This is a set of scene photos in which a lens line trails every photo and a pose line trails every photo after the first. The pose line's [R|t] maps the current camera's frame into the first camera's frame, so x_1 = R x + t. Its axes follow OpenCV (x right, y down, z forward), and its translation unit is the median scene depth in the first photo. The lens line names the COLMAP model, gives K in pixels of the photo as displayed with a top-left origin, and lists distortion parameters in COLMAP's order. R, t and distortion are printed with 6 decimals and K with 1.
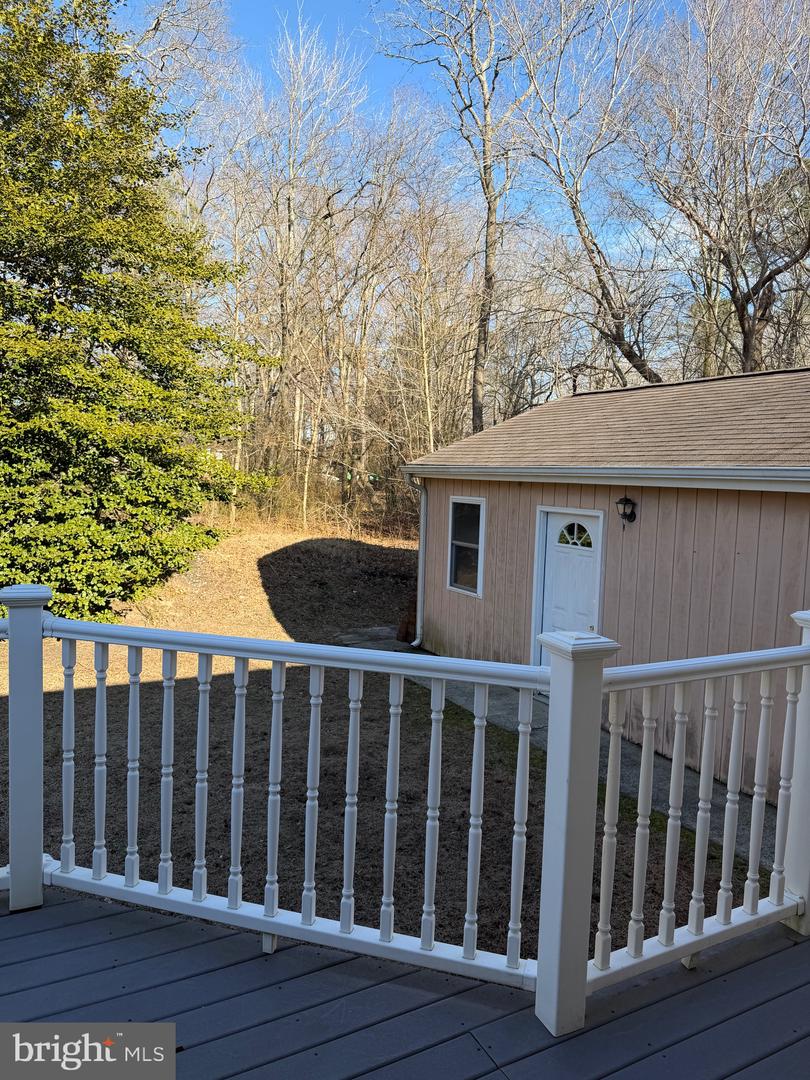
lens RADIAL K [[754.3, 0, 409.9], [0, 754.3, 539.0], [0, 0, 1]] dist [0.085017, -0.110620]
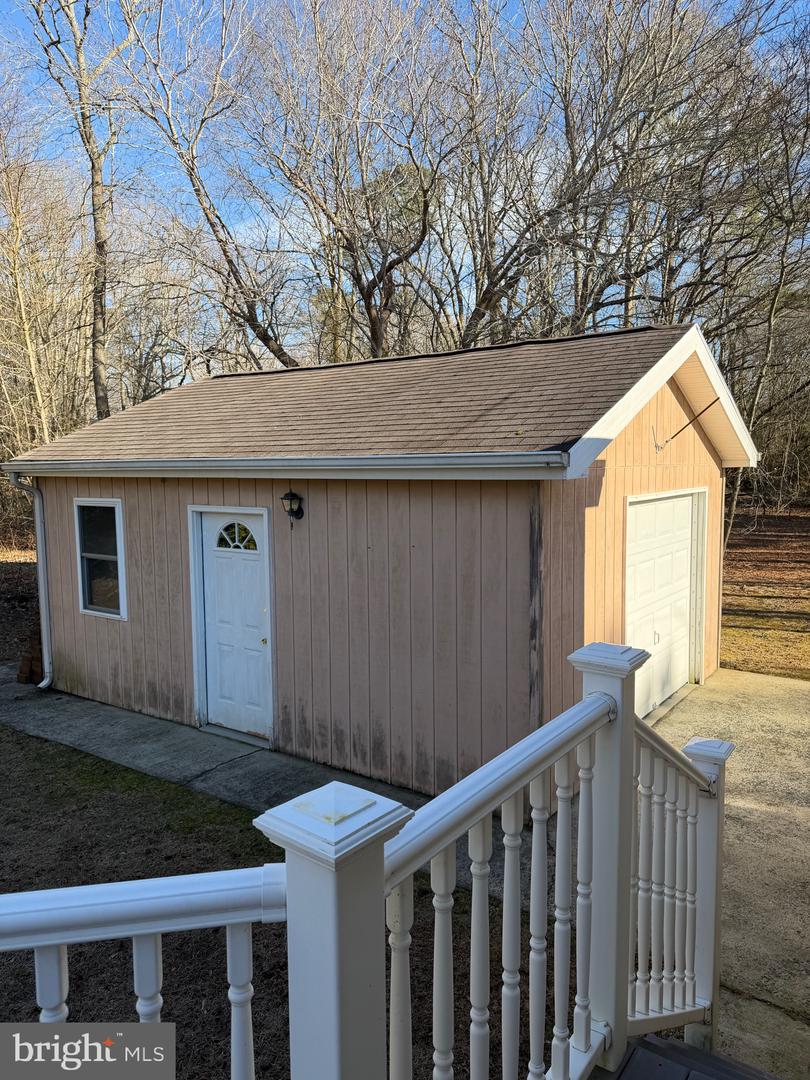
lens RADIAL K [[754.3, 0, 409.9], [0, 754.3, 539.0], [0, 0, 1]] dist [0.085017, -0.110620]
pose [[0.893697, -0.085061, 0.440534, 0.010156], [0.076985, 0.996375, 0.036210, -0.014562], [-0.442017, 0.001554, 0.897006, 0.099644]]
